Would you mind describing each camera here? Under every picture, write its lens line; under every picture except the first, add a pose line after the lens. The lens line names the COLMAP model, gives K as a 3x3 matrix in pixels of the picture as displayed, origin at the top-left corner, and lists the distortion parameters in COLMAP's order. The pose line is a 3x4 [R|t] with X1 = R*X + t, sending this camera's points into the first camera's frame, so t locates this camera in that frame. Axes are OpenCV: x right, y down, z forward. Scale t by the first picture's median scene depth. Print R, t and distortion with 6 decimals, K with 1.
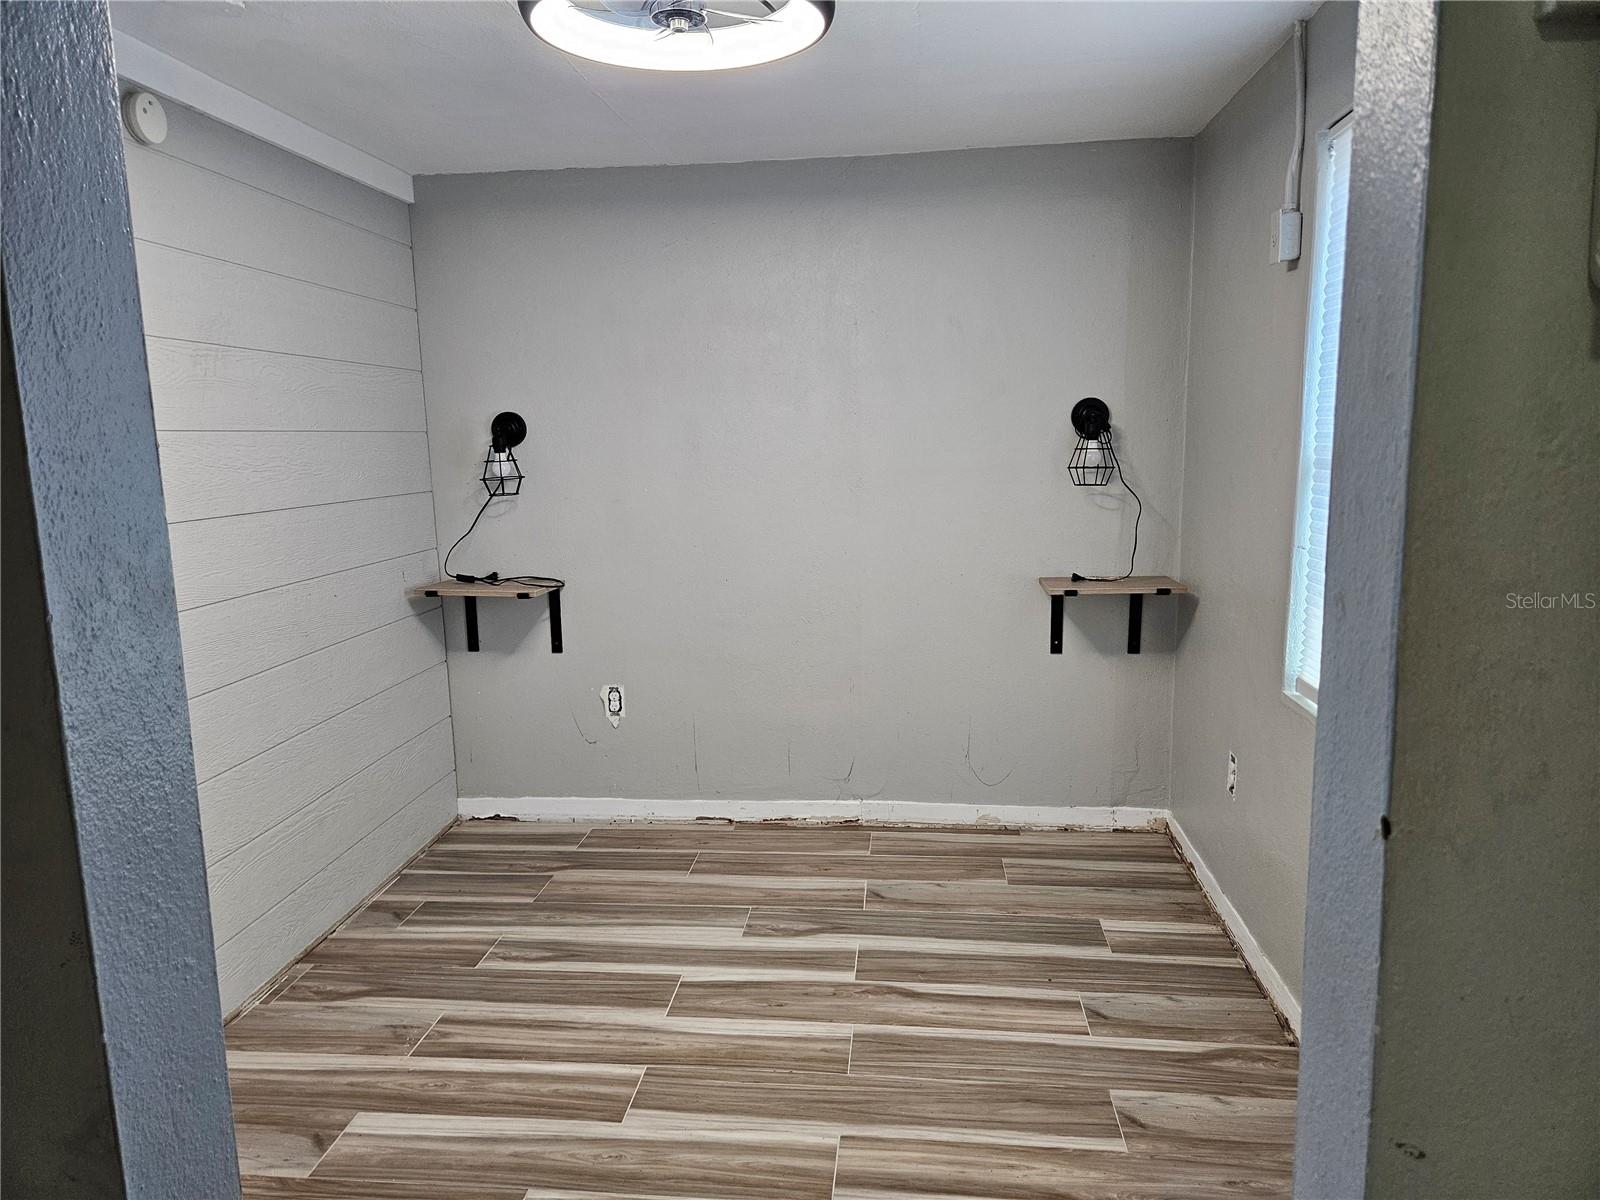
lens RADIAL K [[1066.0, 0, 802.3], [0, 1066.0, 623.9], [0, 0, 1]] dist [0.087108, -0.078483]
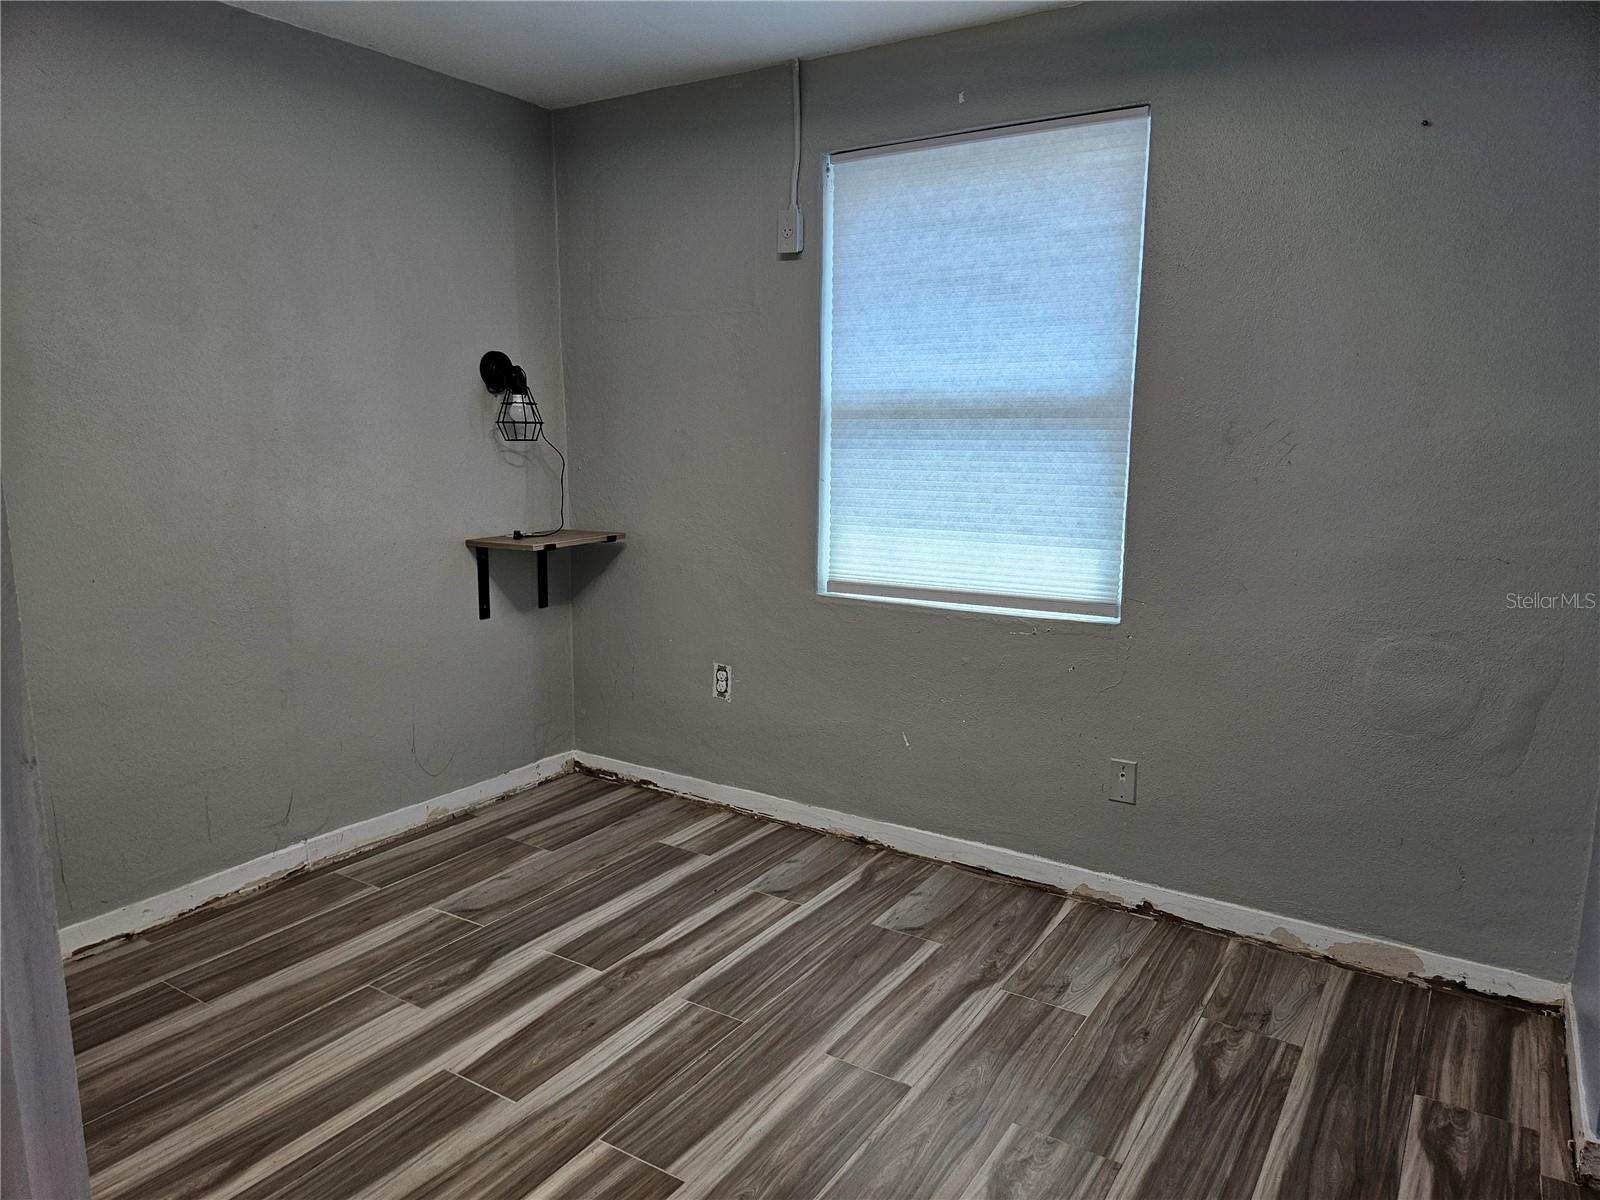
lens RADIAL K [[1066.0, 0, 802.3], [0, 1066.0, 623.9], [0, 0, 1]] dist [0.087108, -0.078483]
pose [[0.452154, -0.143669, 0.880293, -0.543195], [0.142297, 0.985921, 0.087819, -0.012908], [-0.880516, 0.085556, 0.466231, 0.341358]]
